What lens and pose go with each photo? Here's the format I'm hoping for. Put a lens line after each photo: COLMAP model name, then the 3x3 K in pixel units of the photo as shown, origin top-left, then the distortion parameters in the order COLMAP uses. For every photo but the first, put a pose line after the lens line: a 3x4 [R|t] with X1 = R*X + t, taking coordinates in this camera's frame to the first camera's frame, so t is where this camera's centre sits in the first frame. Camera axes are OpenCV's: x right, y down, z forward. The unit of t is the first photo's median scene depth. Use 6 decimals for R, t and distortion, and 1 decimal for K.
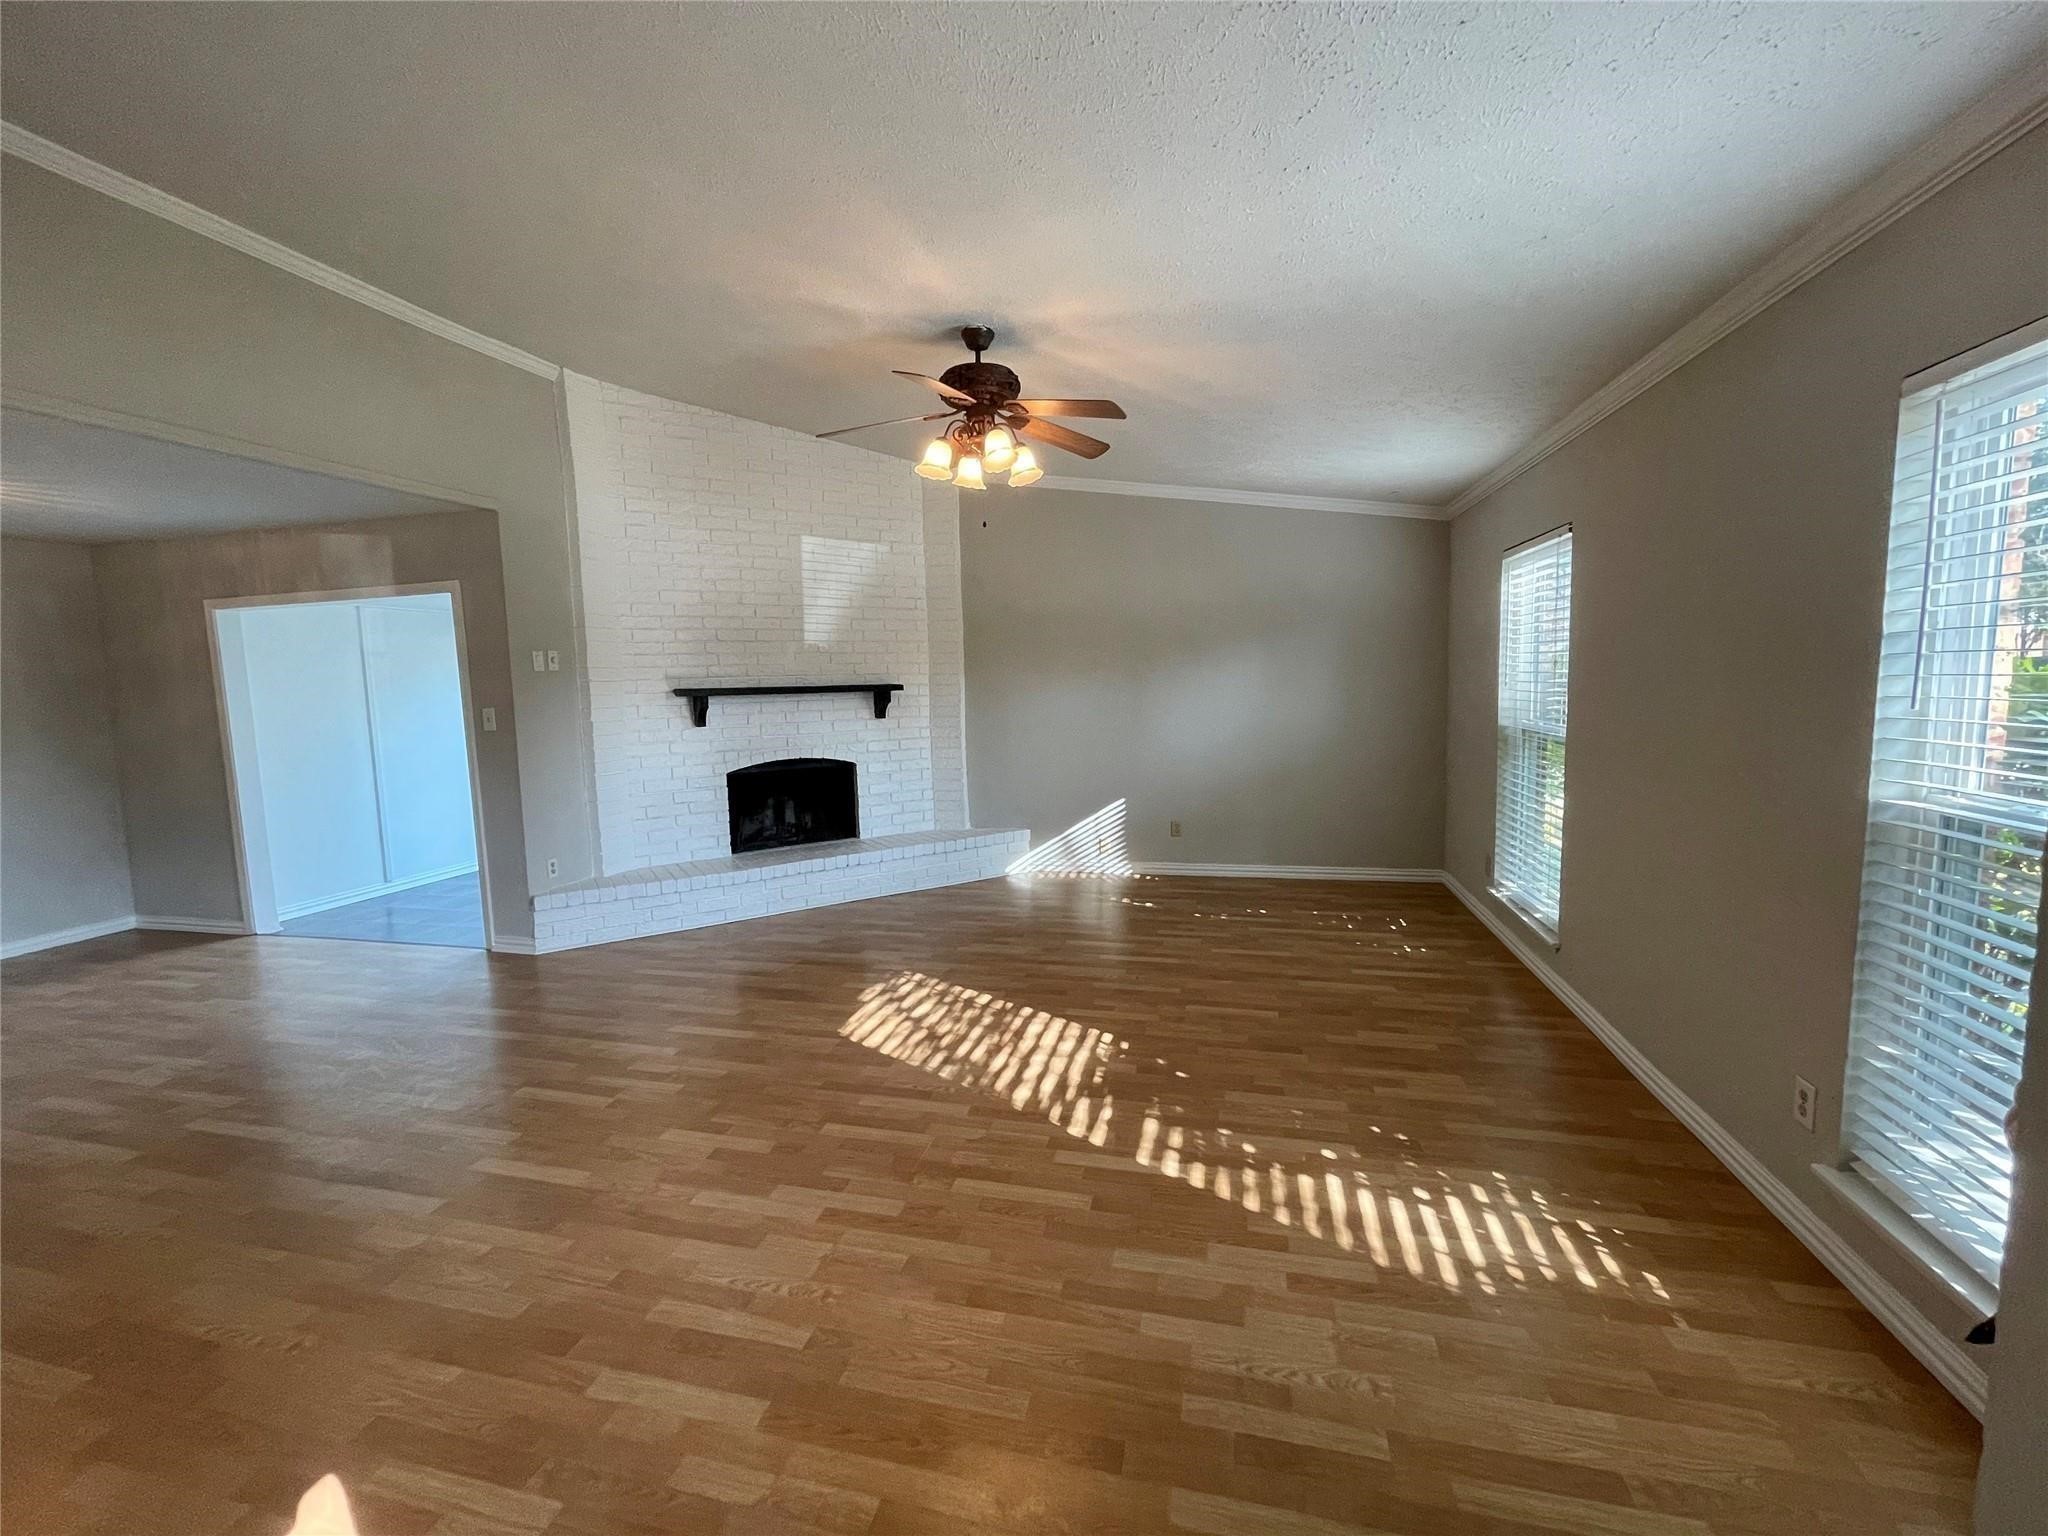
lens RADIAL K [[827.6, 0, 1023.6], [0, 827.6, 760.3], [0, 0, 1]] dist [-0.000654, -0.000191]
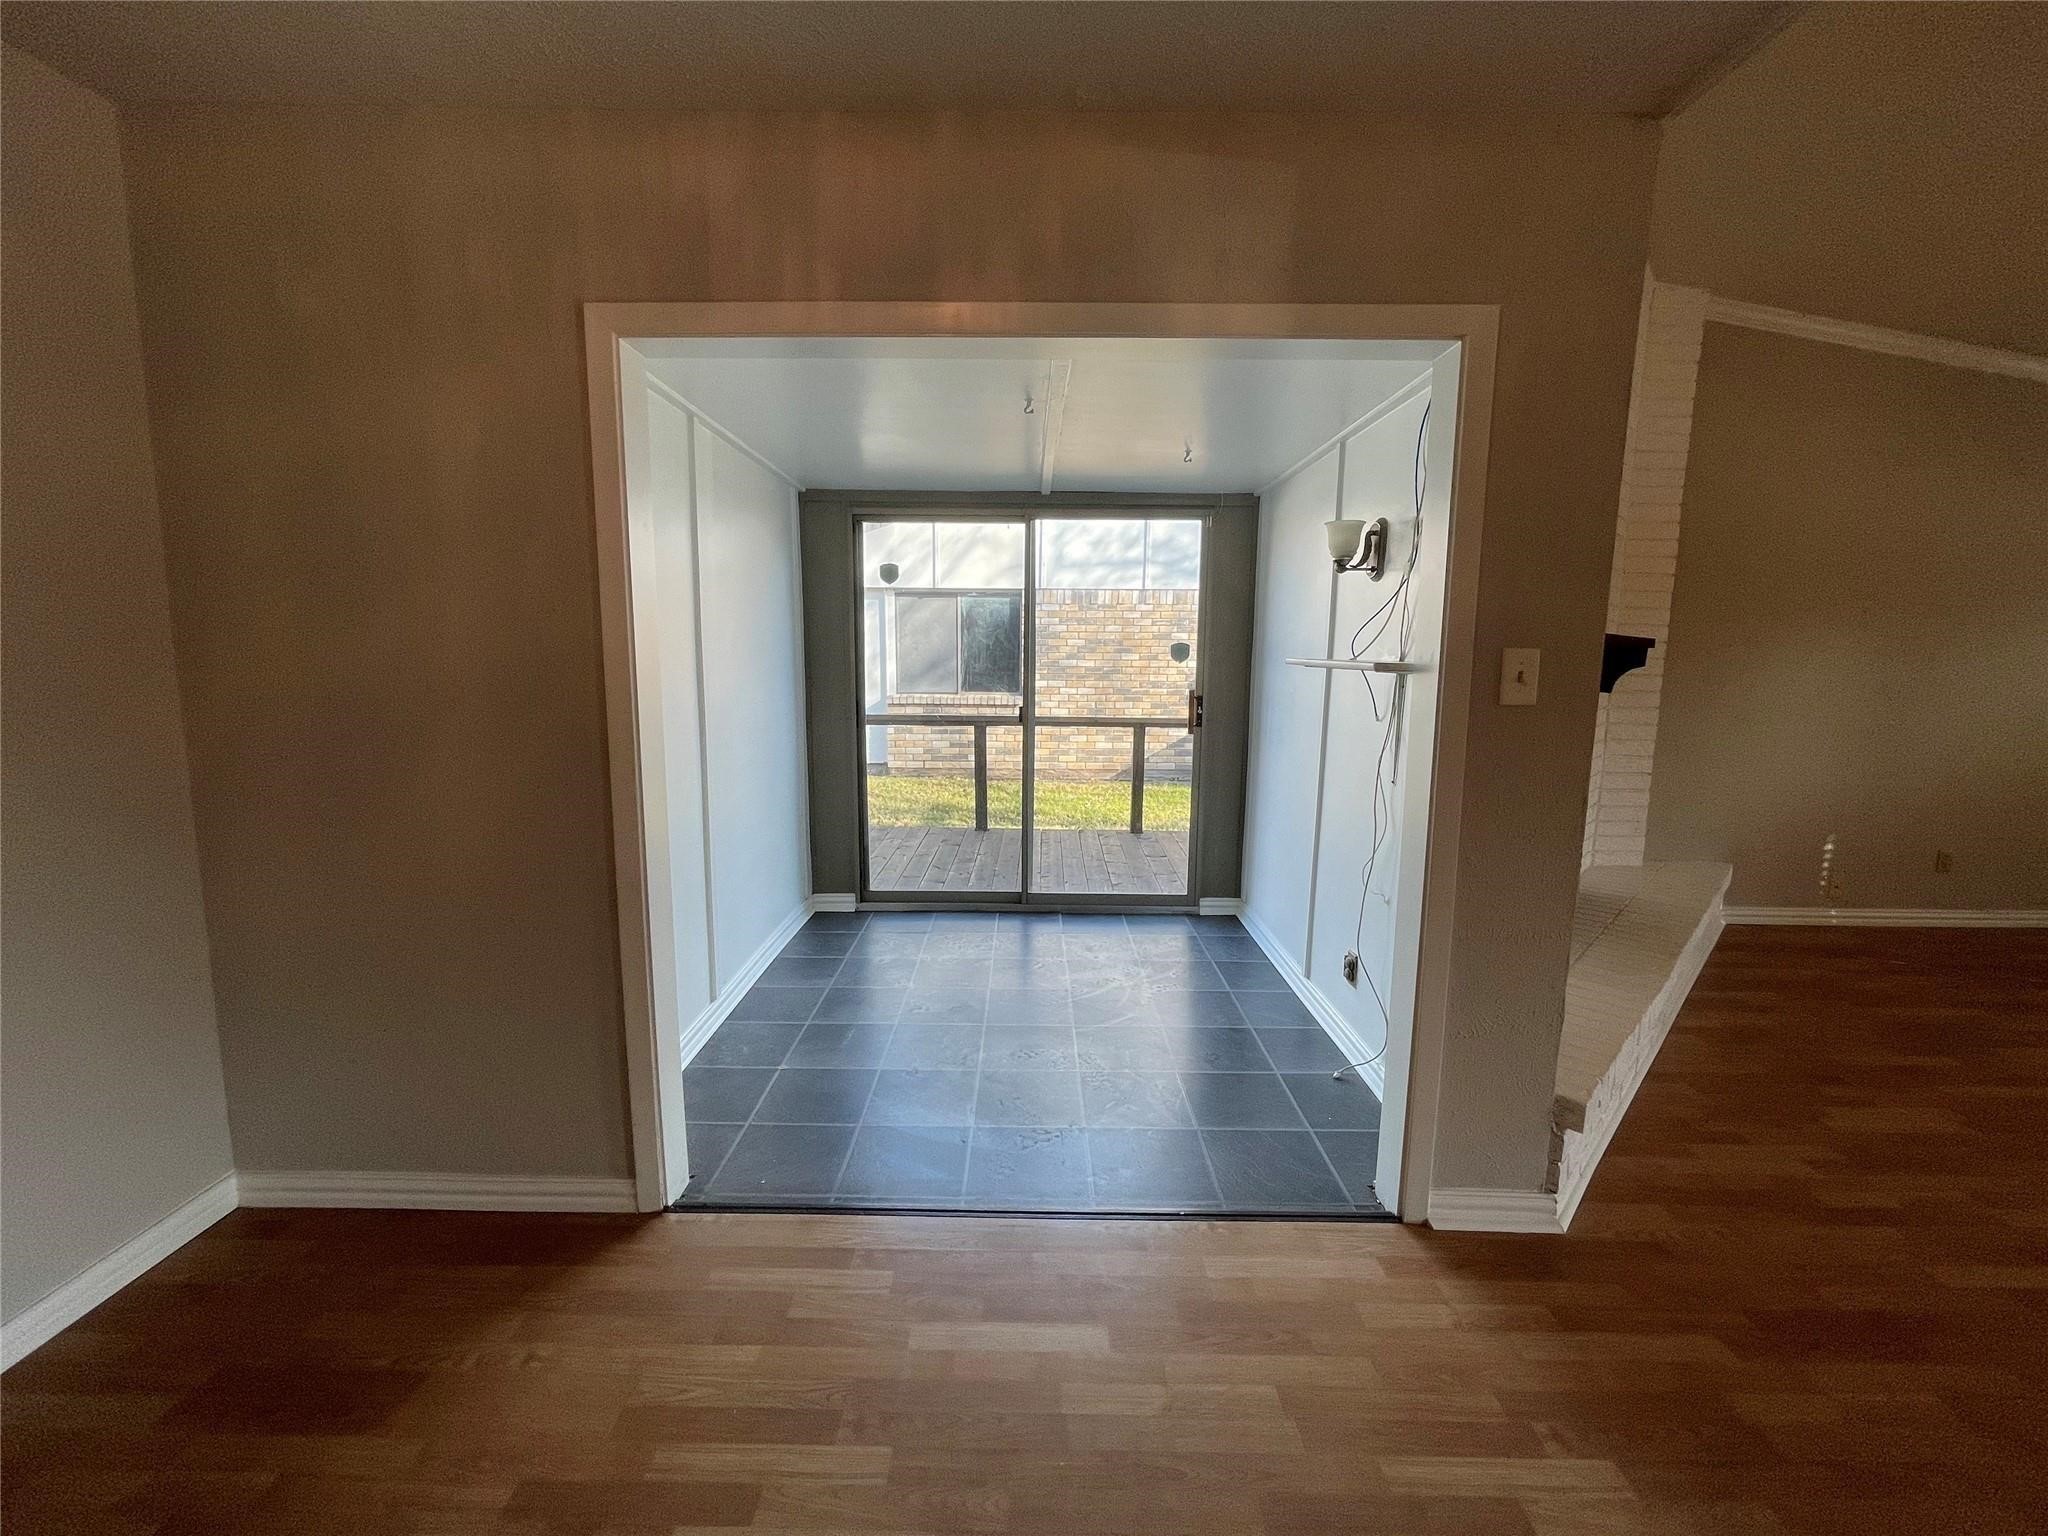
lens RADIAL K [[827.6, 0, 1023.6], [0, 827.6, 760.3], [0, 0, 1]] dist [-0.000654, -0.000191]
pose [[0.971524, 0.007495, 0.236824, -1.169601], [-0.016797, 0.999164, 0.037282, -0.024252], [-0.236346, -0.040198, 0.970837, 0.803226]]
